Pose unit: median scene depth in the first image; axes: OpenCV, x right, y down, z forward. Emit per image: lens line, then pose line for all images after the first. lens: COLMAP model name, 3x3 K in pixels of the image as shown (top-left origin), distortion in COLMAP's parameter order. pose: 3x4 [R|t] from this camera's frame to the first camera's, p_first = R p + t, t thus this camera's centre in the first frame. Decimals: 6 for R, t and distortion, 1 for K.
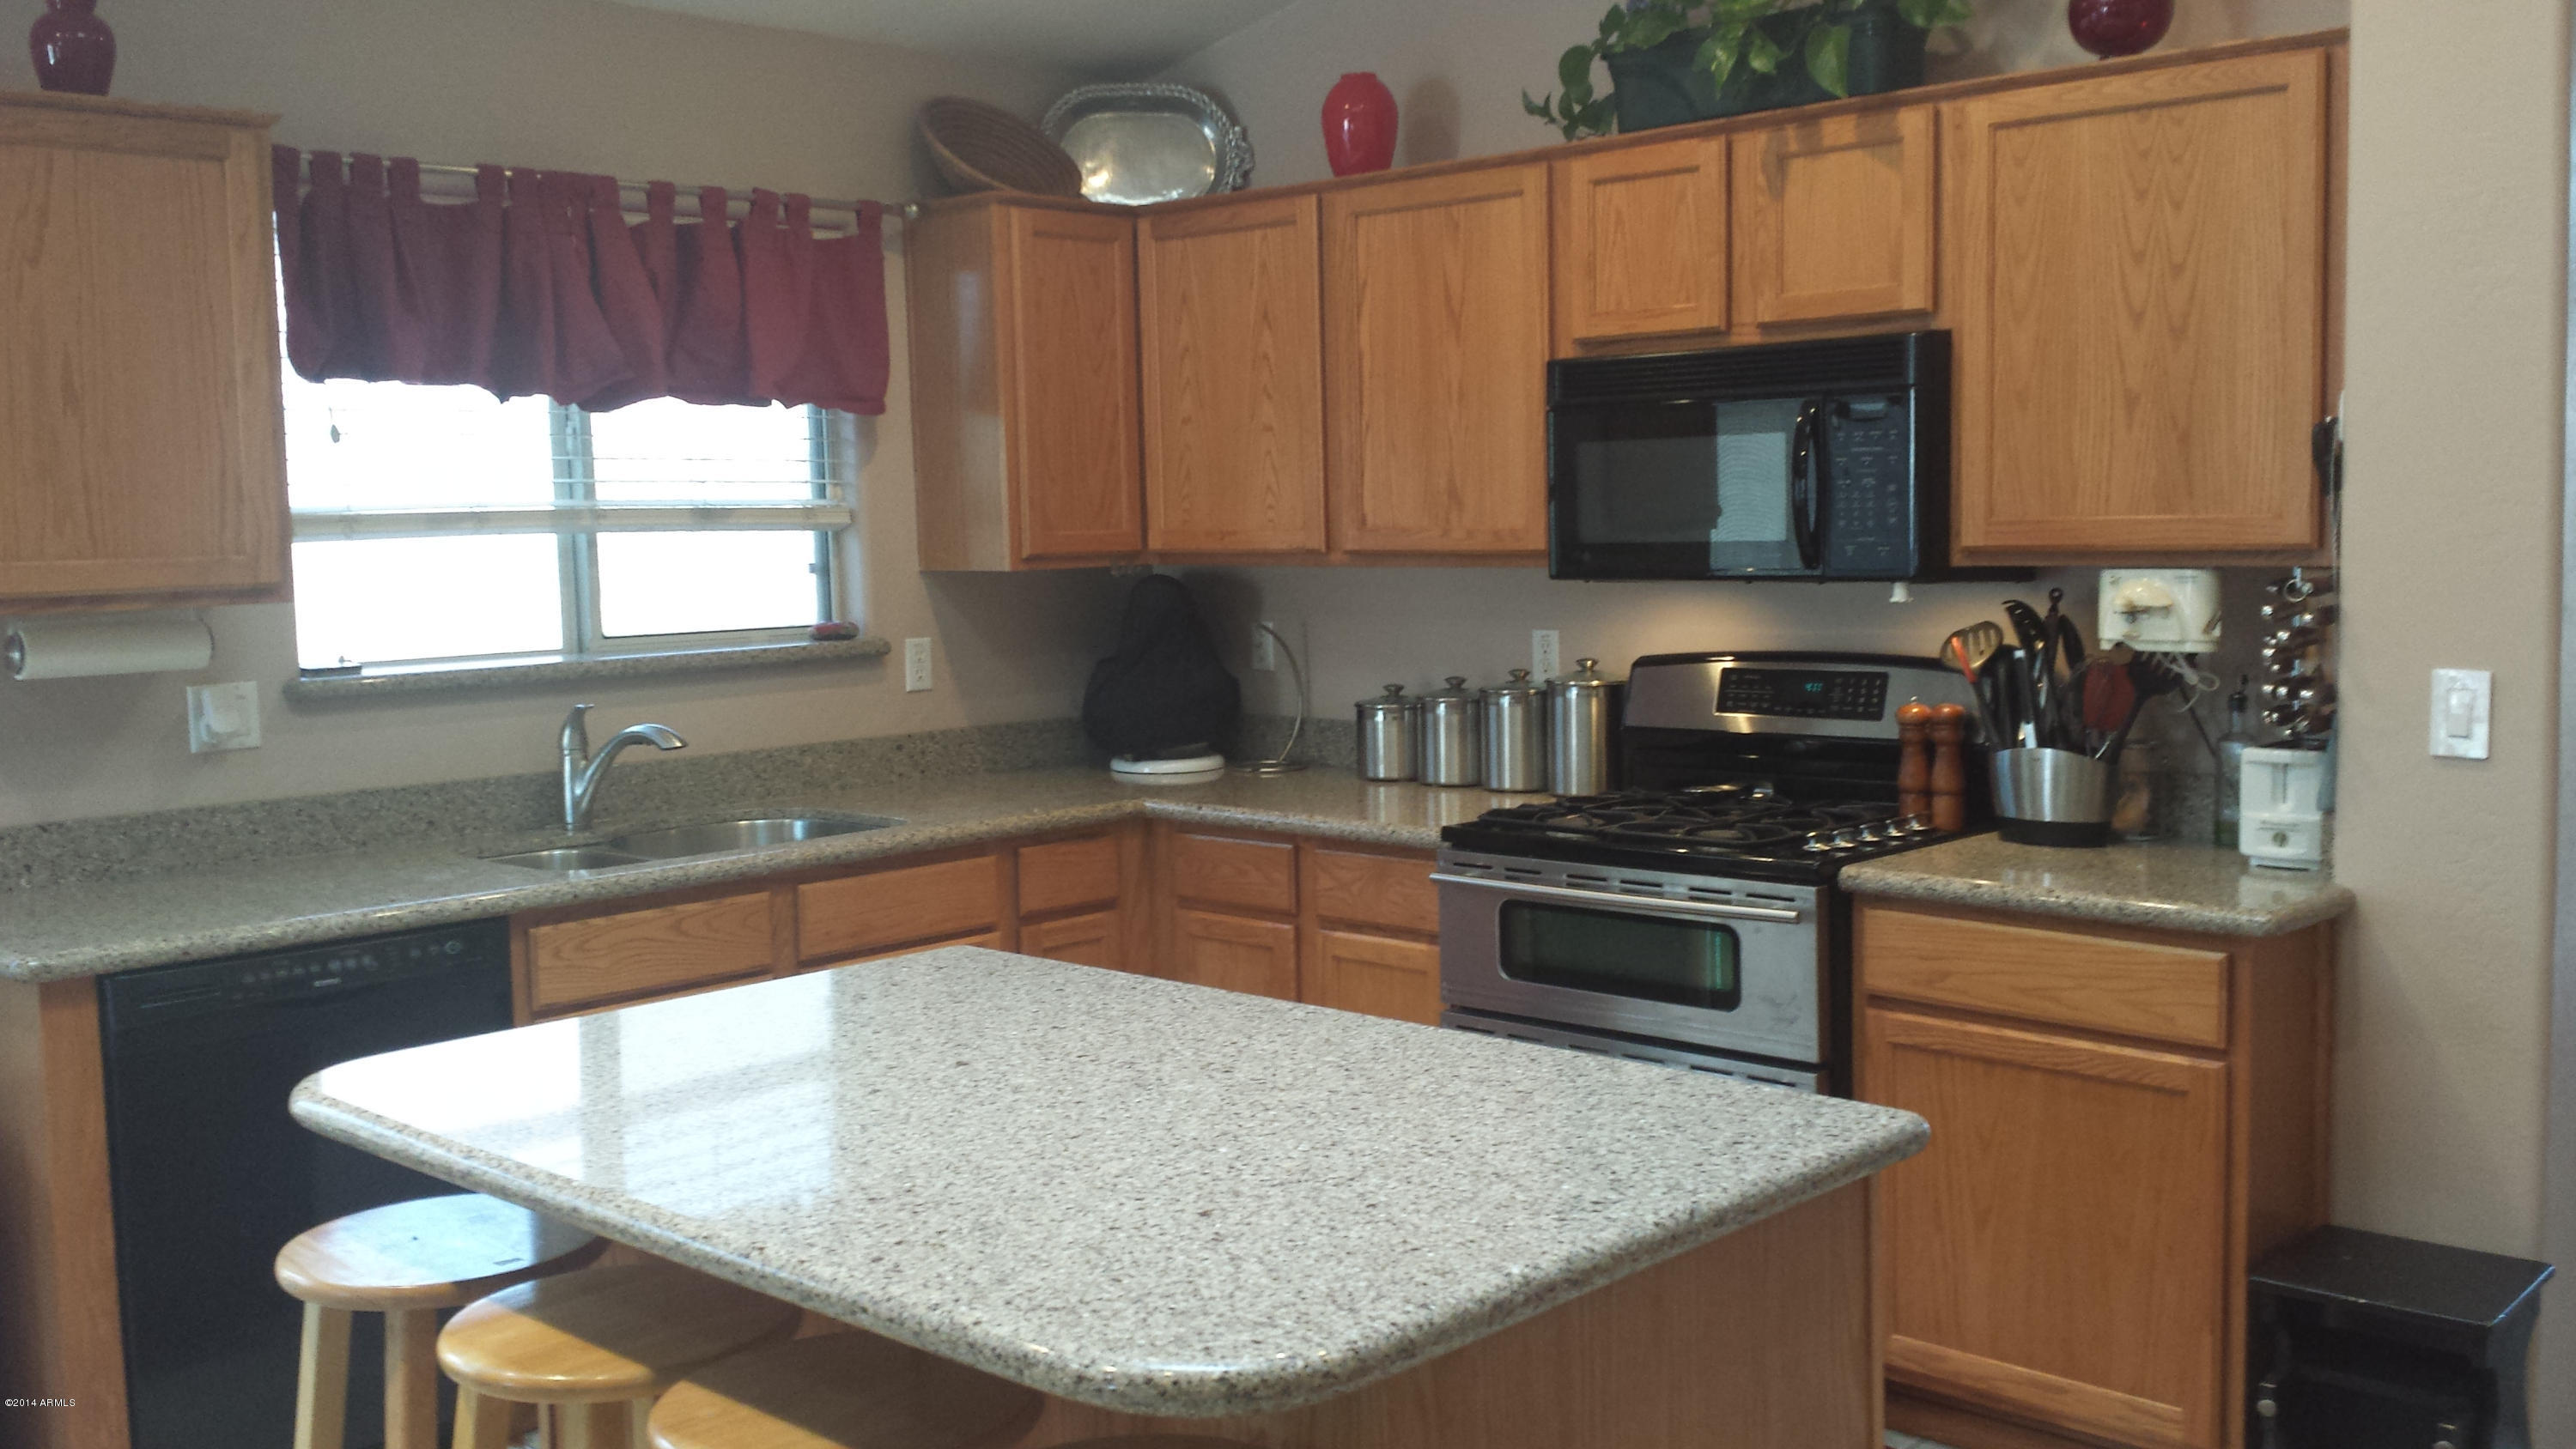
lens RADIAL K [[2424.4, 0, 1287.4], [0, 2424.4, 733.4], [0, 0, 1]] dist [0.151928, -0.356874]
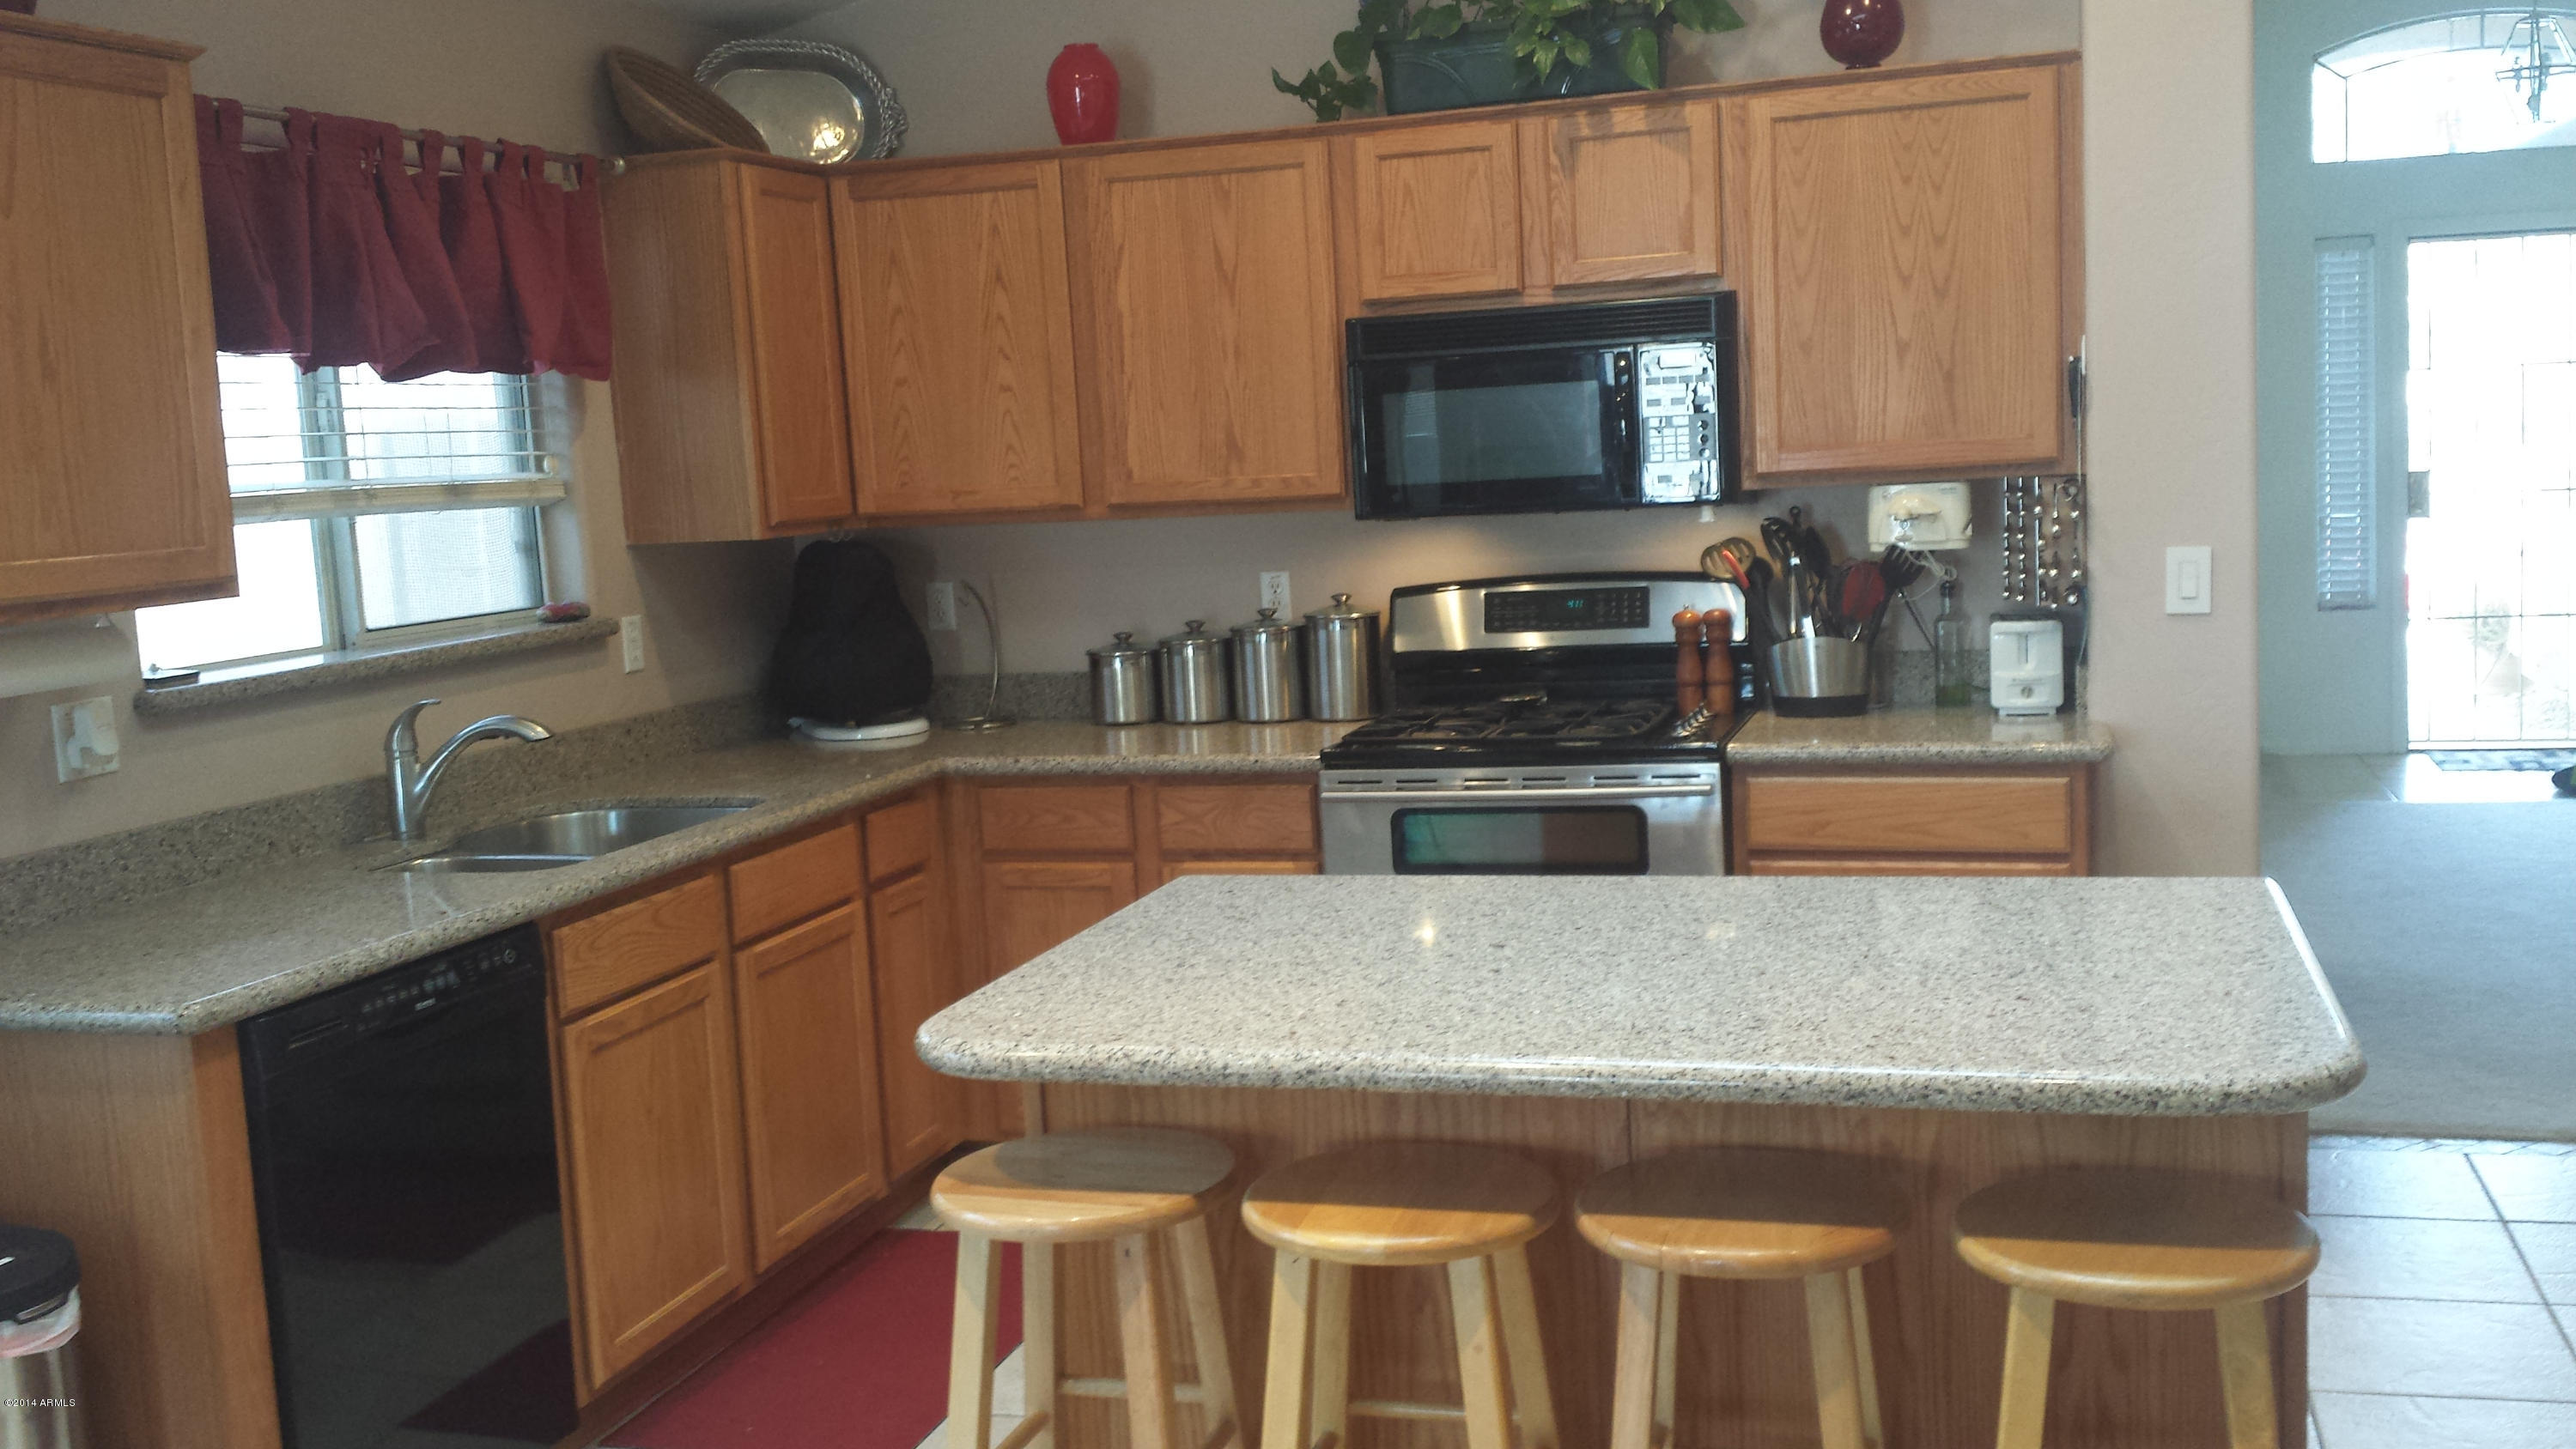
lens RADIAL K [[2455.6, 0, 1322.4], [0, 2455.6, 732.4], [0, 0, 1]] dist [0.160119, -0.365432]
pose [[0.889359, -0.081213, 0.449940, -0.441995], [0.077353, 0.996638, 0.026993, 0.001079], [-0.450619, 0.010797, 0.892651, 0.019095]]
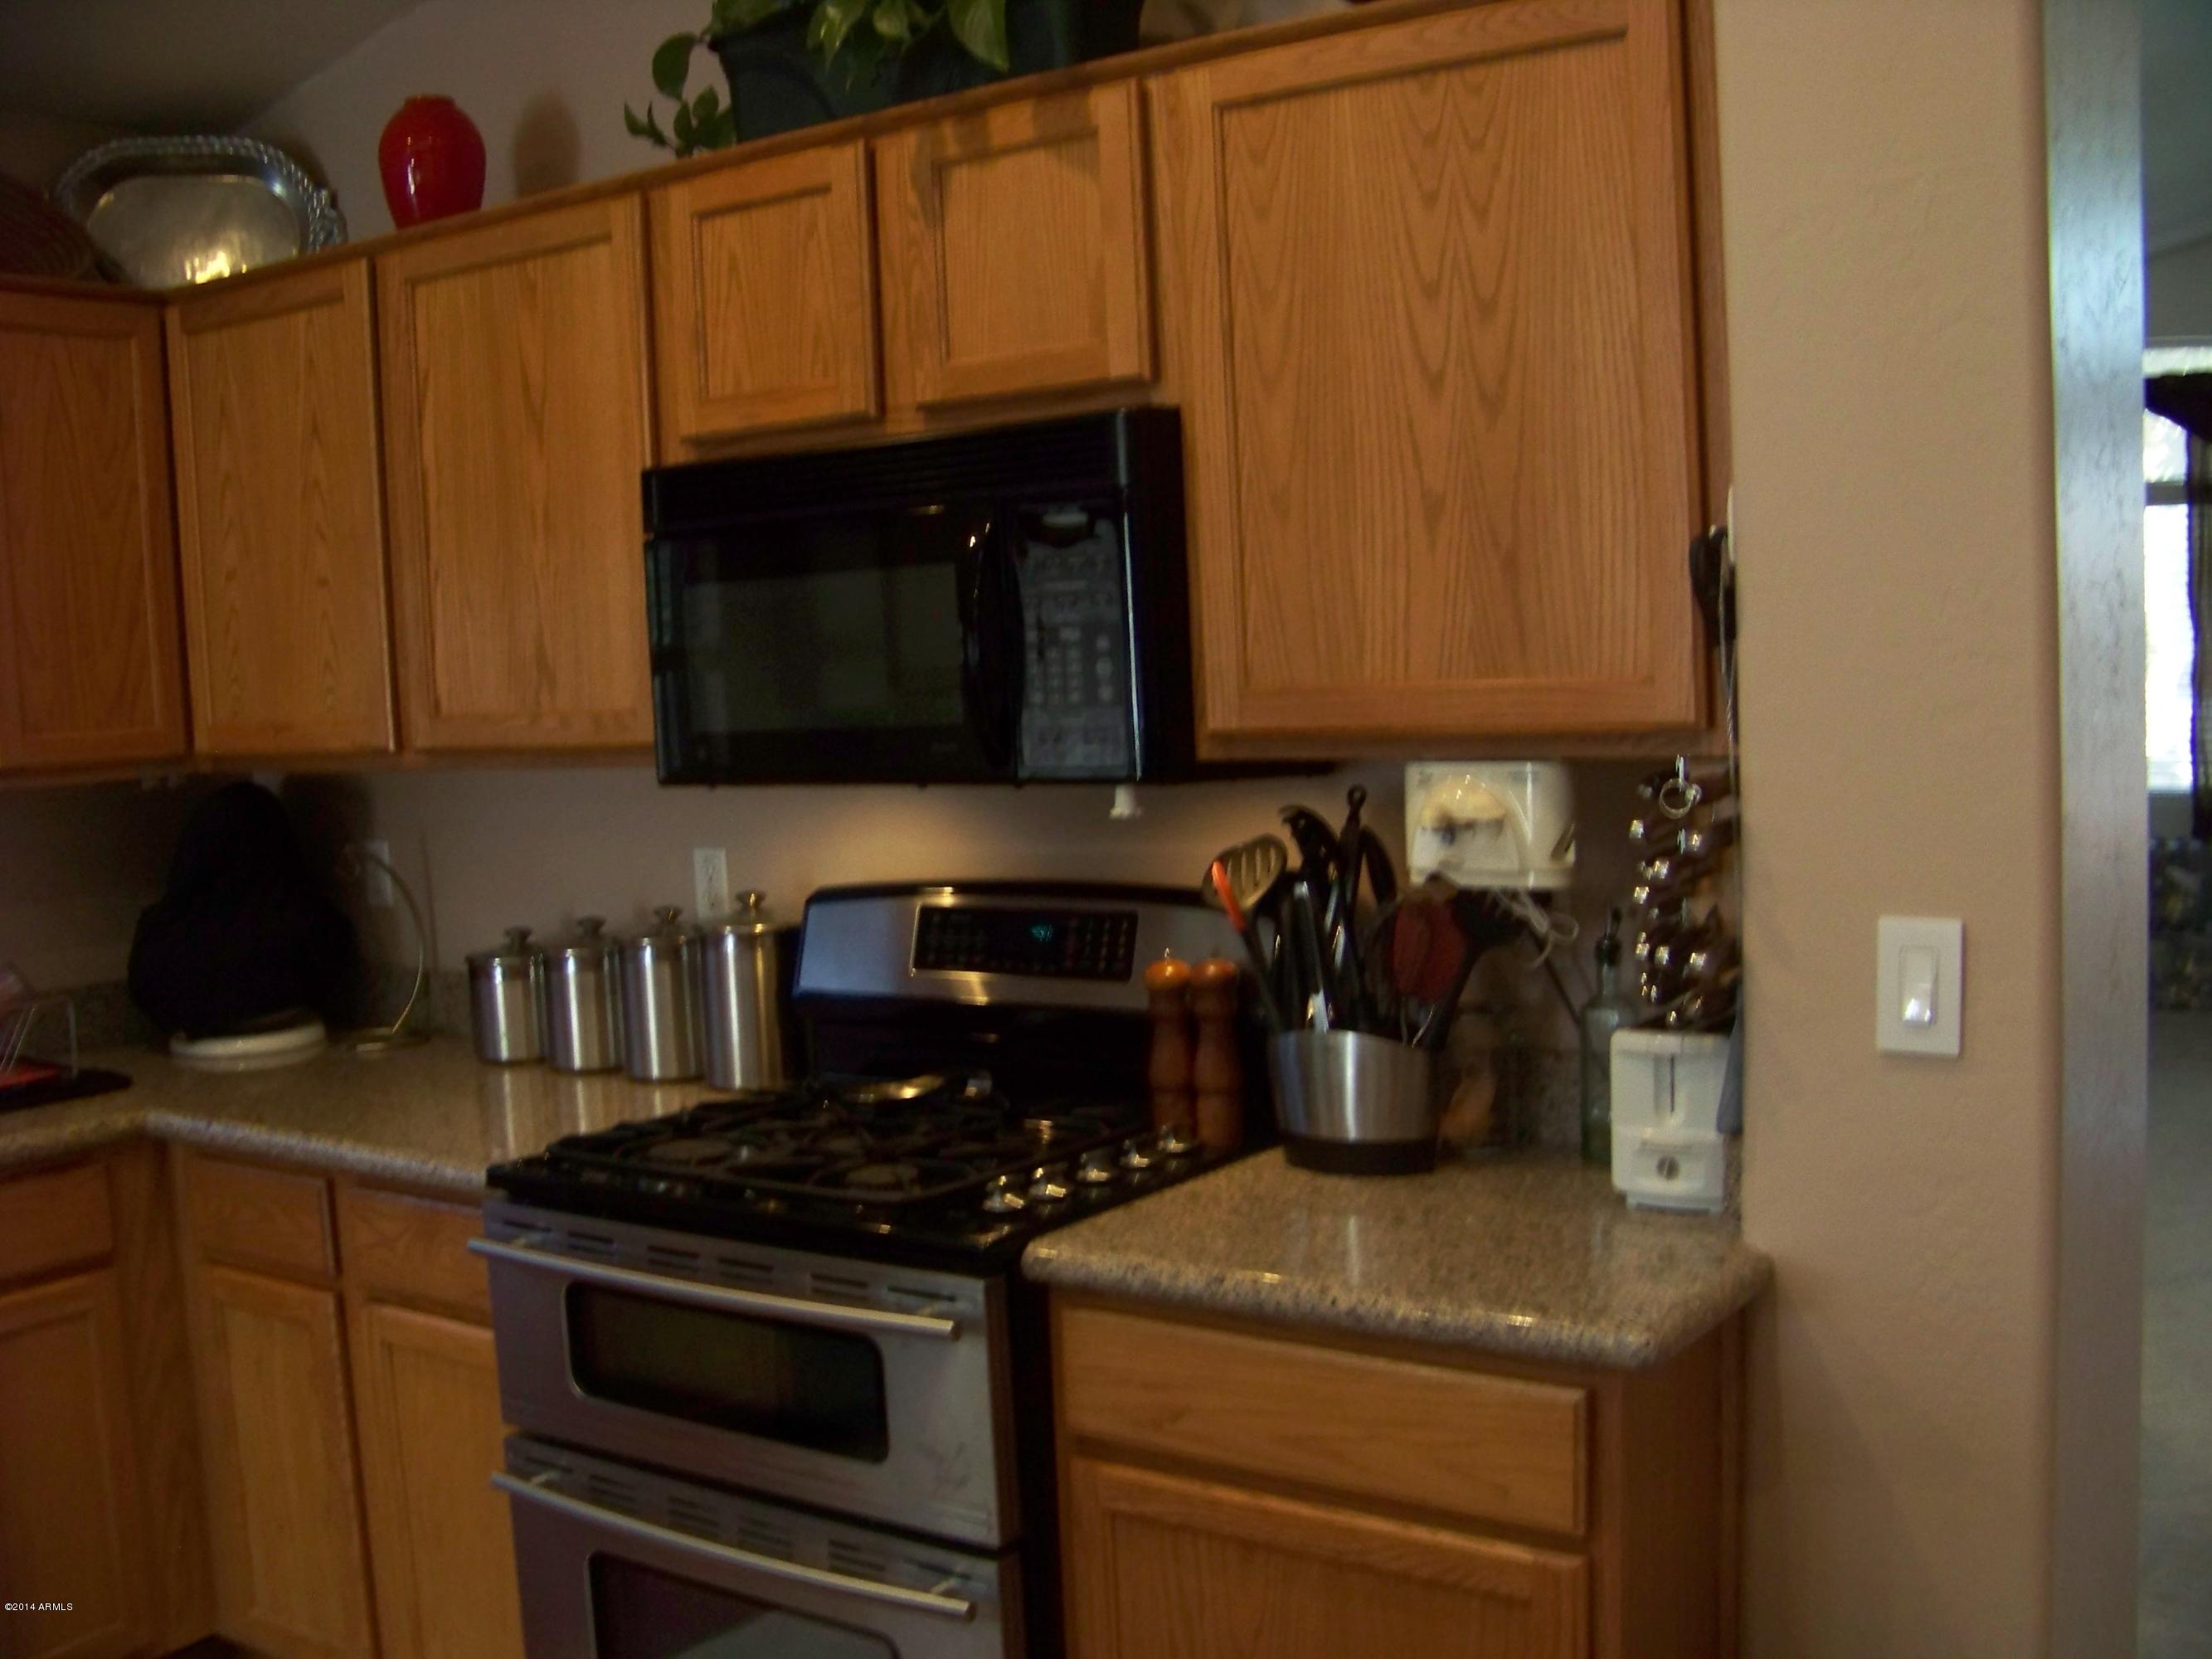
lens RADIAL K [[2339.6, 0, 1115.5], [0, 2339.6, 889.3], [0, 0, 1]] dist [-0.261160, 0.348323]
pose [[0.989840, -0.034130, 0.138028, 0.153988], [0.033831, 0.999417, 0.004514, -0.035489], [-0.138102, 0.000201, 0.990418, 0.362211]]
